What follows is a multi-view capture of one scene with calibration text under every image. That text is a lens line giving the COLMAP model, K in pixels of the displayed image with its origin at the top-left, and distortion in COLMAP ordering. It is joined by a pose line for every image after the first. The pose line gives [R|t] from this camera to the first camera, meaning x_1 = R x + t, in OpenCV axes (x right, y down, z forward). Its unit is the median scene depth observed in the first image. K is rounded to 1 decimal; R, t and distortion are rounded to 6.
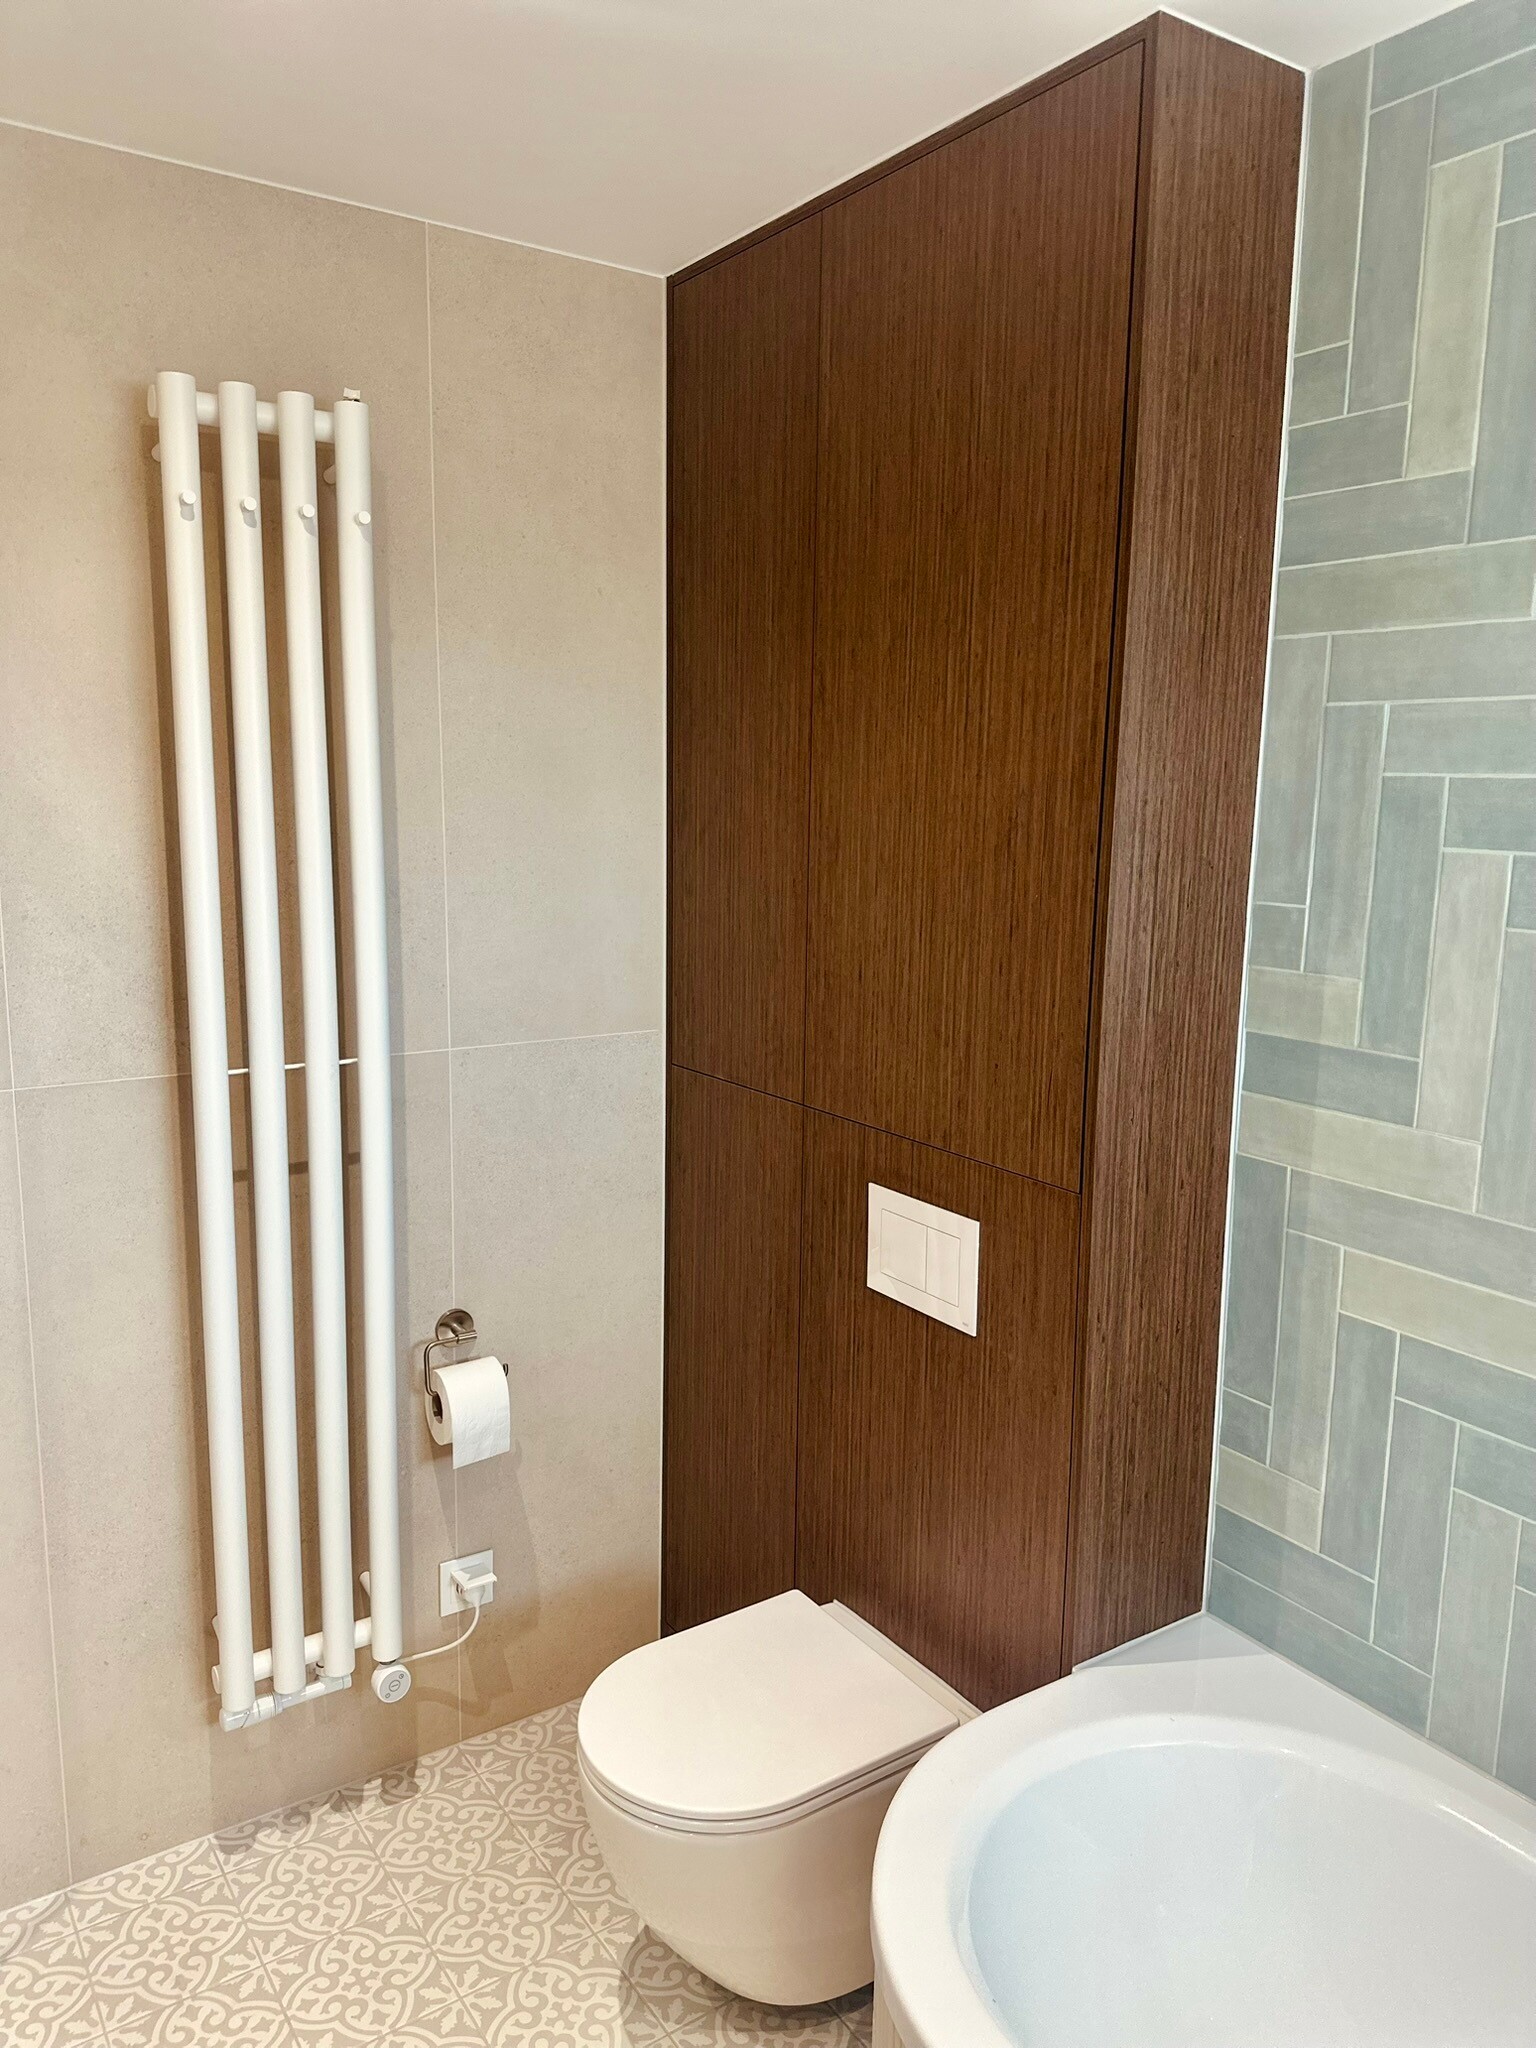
lens RADIAL K [[1472.0, 0, 764.0], [0, 1472.0, 1036.3], [0, 0, 1]] dist [0.037450, -0.057077]
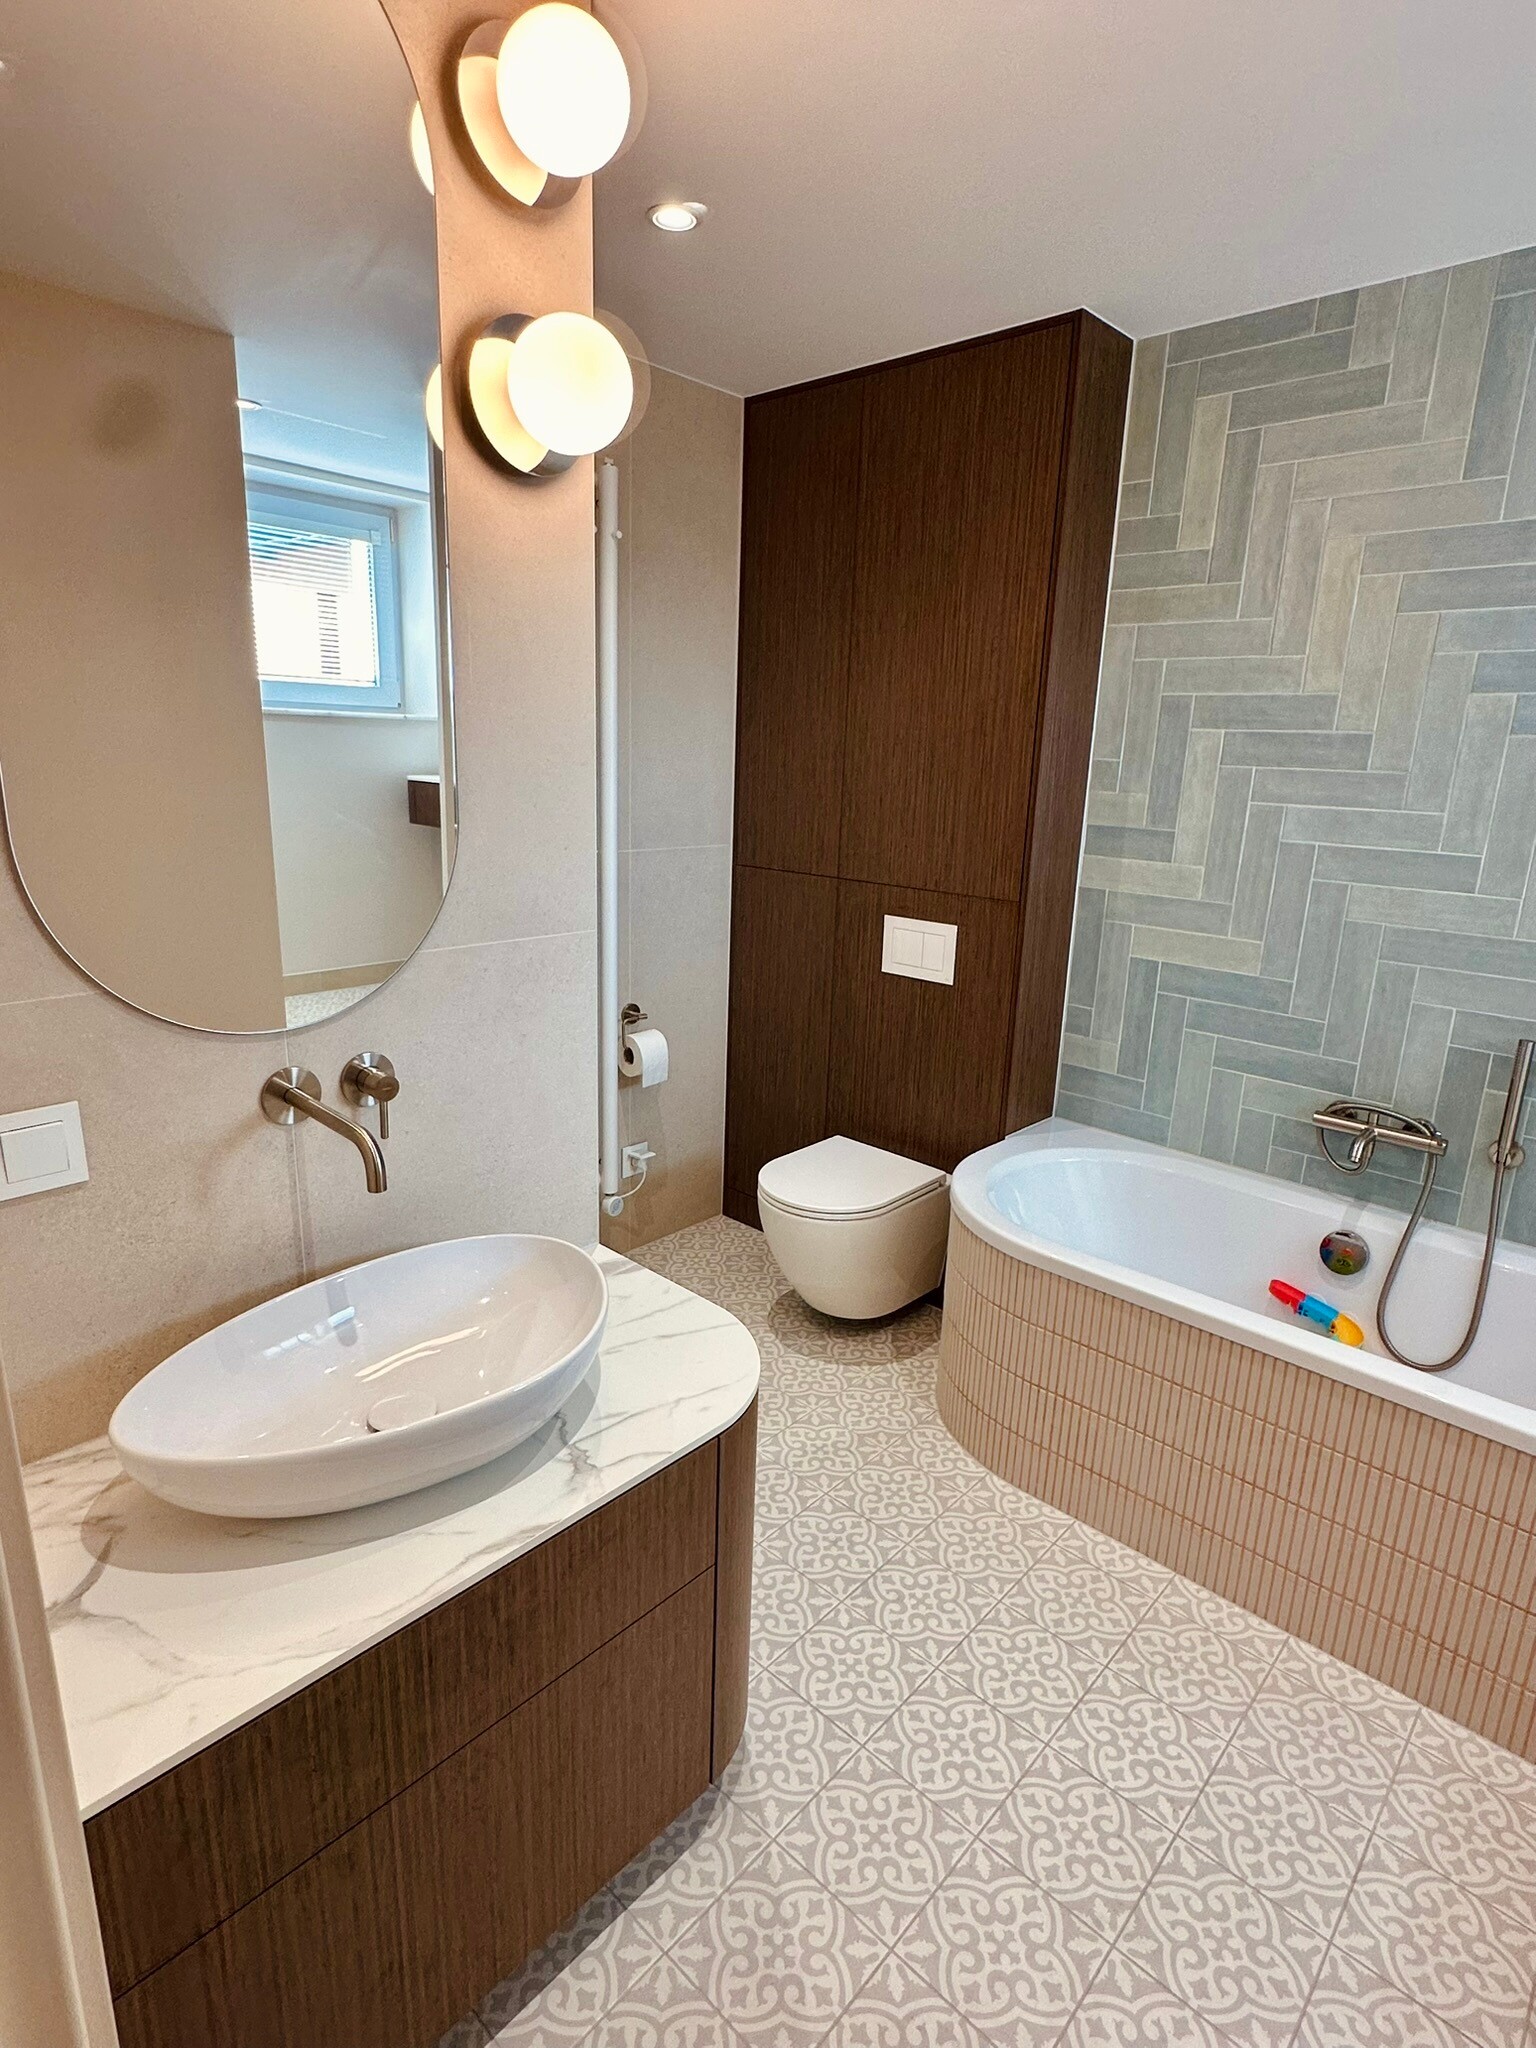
lens RADIAL K [[1099.1, 0, 754.9], [0, 1099.1, 1049.2], [0, 0, 1]] dist [-0.014751, -0.000924]
pose [[0.974908, -0.041829, 0.218644, -0.448266], [0.019166, 0.994312, 0.104766, 0.133669], [-0.221782, -0.097947, 0.970164, -0.383731]]
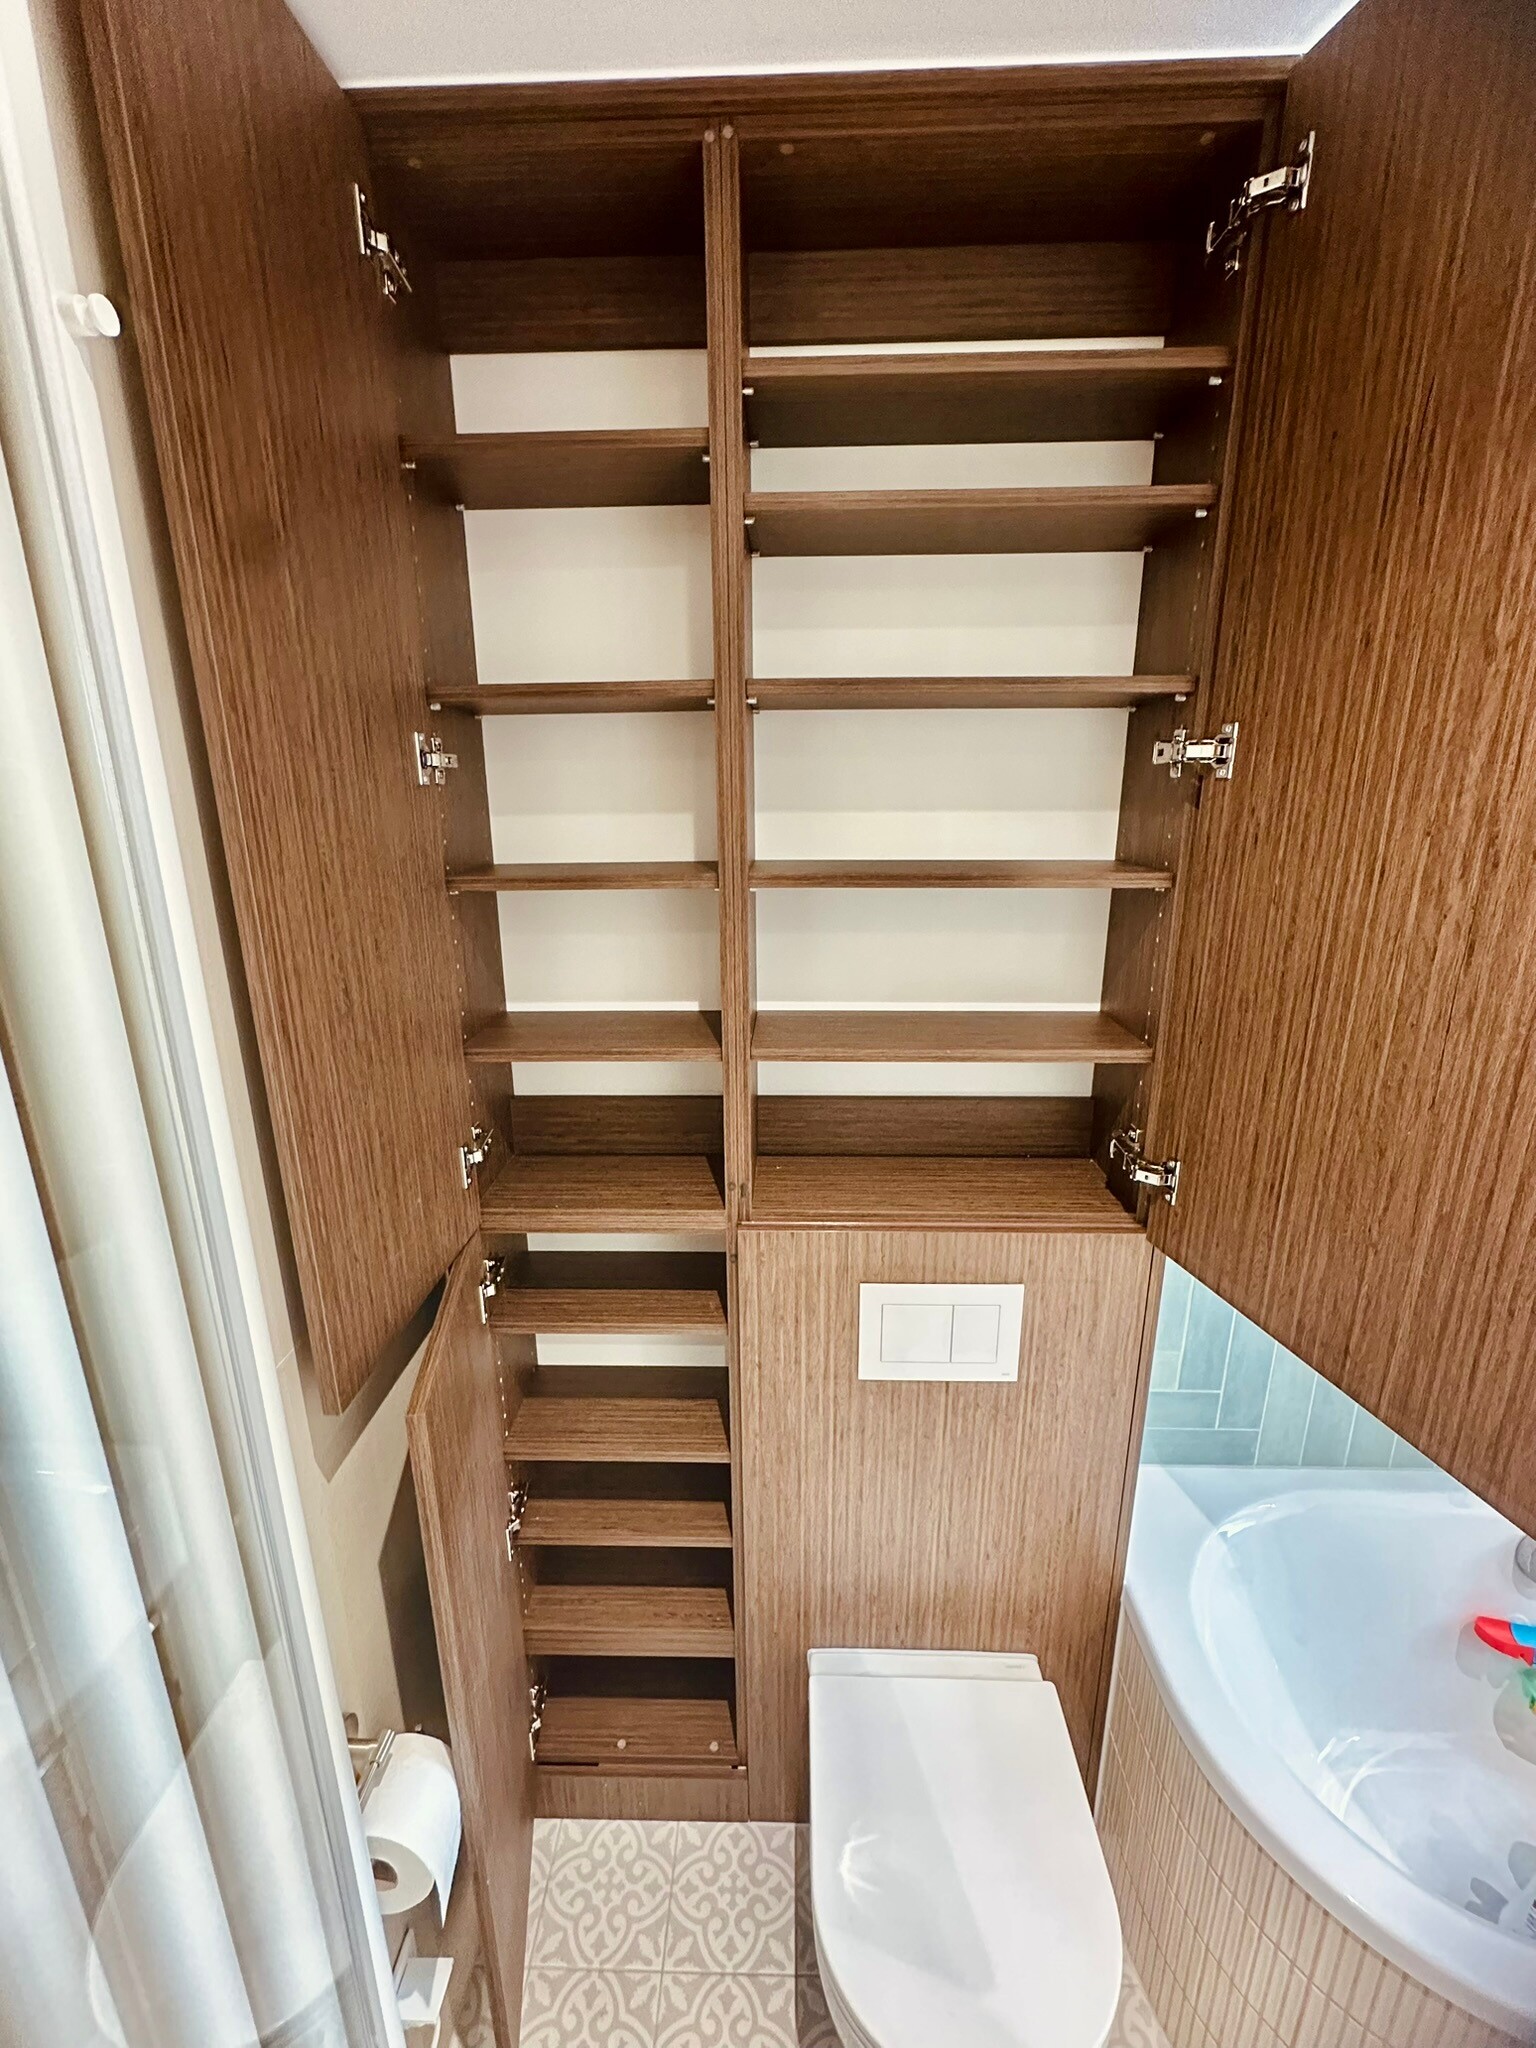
lens RADIAL K [[881.5, 0, 765.1], [0, 881.5, 1032.6], [0, 0, 1]] dist [-0.020054, 0.004395]
pose [[0.578082, -0.240332, 0.779783, -0.417410], [0.150556, 0.970649, 0.187544, -0.199646], [-0.801969, 0.008985, 0.597298, 0.774237]]
